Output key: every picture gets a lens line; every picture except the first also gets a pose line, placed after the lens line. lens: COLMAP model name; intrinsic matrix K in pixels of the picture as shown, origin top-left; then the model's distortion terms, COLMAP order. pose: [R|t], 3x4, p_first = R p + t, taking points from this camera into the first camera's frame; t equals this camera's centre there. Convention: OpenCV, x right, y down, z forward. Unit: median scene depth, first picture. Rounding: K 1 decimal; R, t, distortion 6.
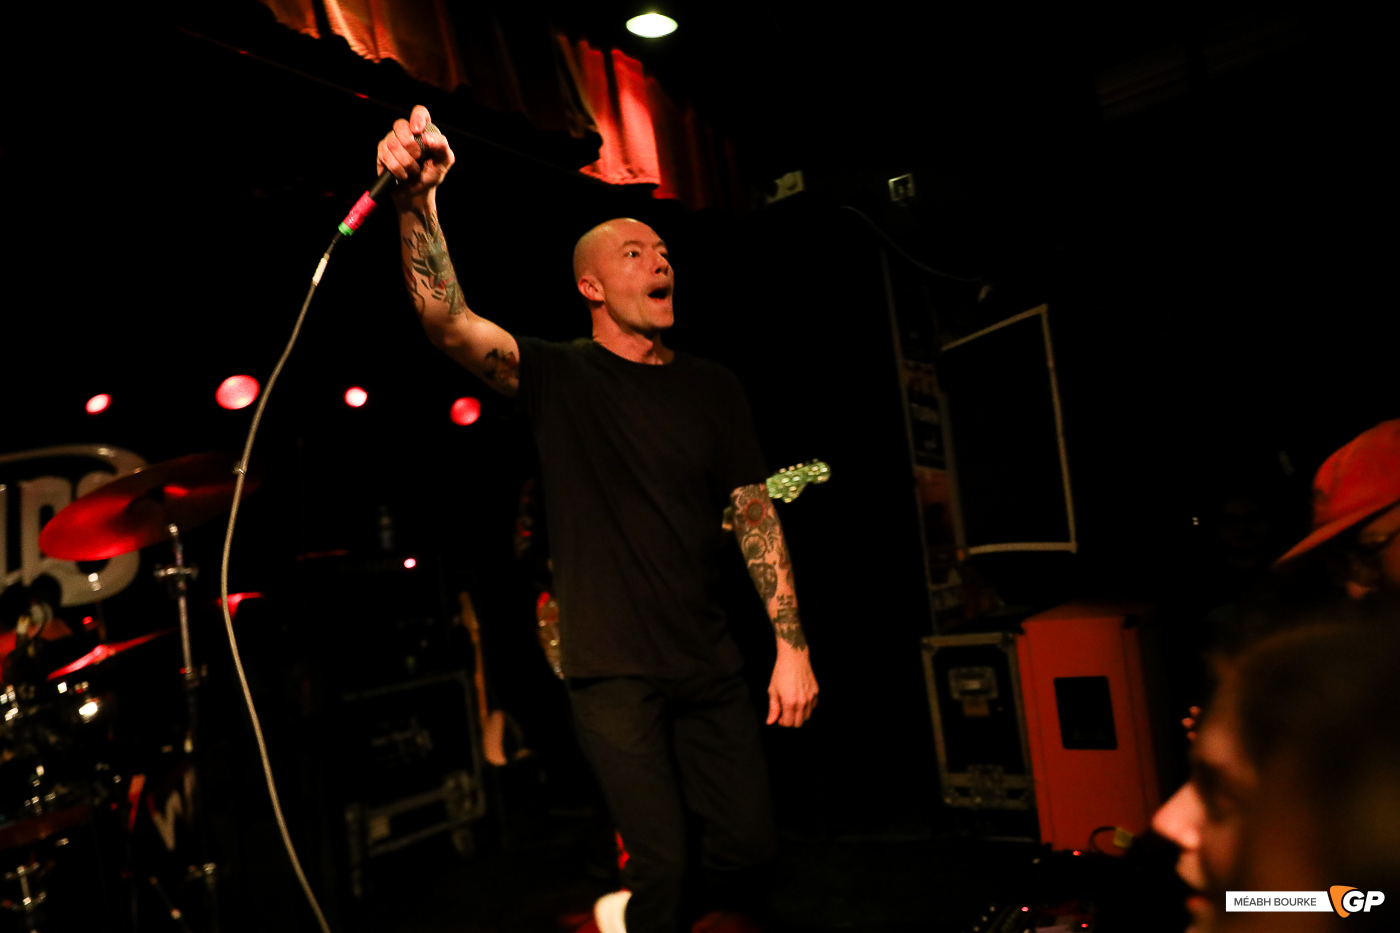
lens RADIAL K [[975.6, 0, 714.7], [0, 975.6, 468.9], [0, 0, 1]] dist [-0.092841, 0.060926]
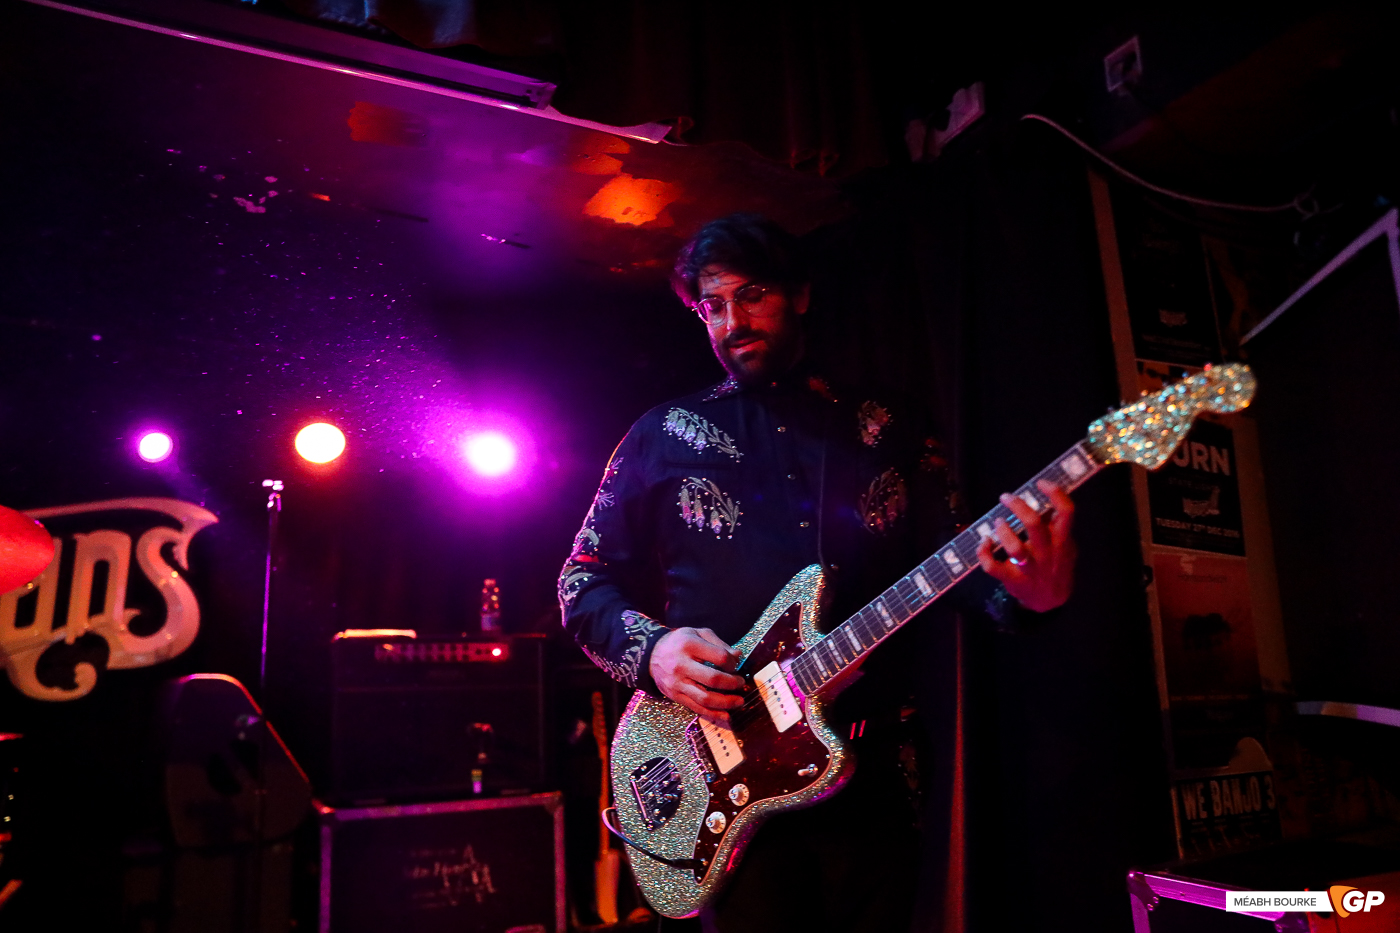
lens RADIAL K [[975.6, 0, 694.9], [0, 975.6, 464.1], [0, 0, 1]] dist [-0.092841, 0.060926]
pose [[0.868224, -0.016134, -0.495910, 0.251053], [-0.027731, 0.996331, -0.080964, 0.002198], [0.495397, 0.084047, 0.864591, 0.393062]]
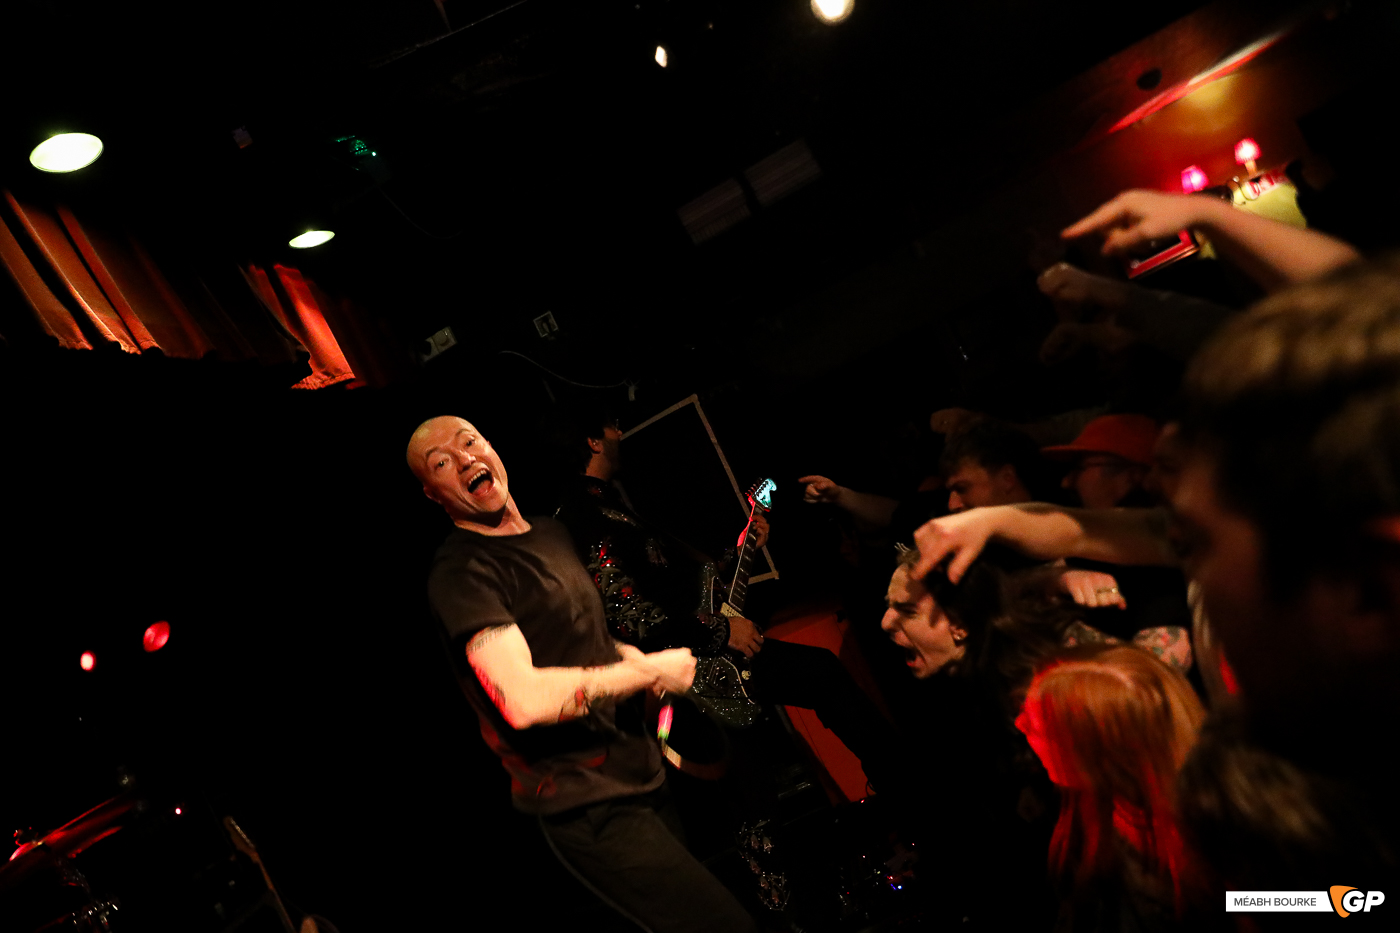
lens RADIAL K [[975.6, 0, 701.4], [0, 975.6, 478.5], [0, 0, 1]] dist [-0.092841, 0.060926]
pose [[0.854868, -0.281999, 0.435520, -0.203630], [0.300253, 0.953449, 0.028002, -0.092603], [-0.423142, 0.106829, 0.899743, -0.100738]]
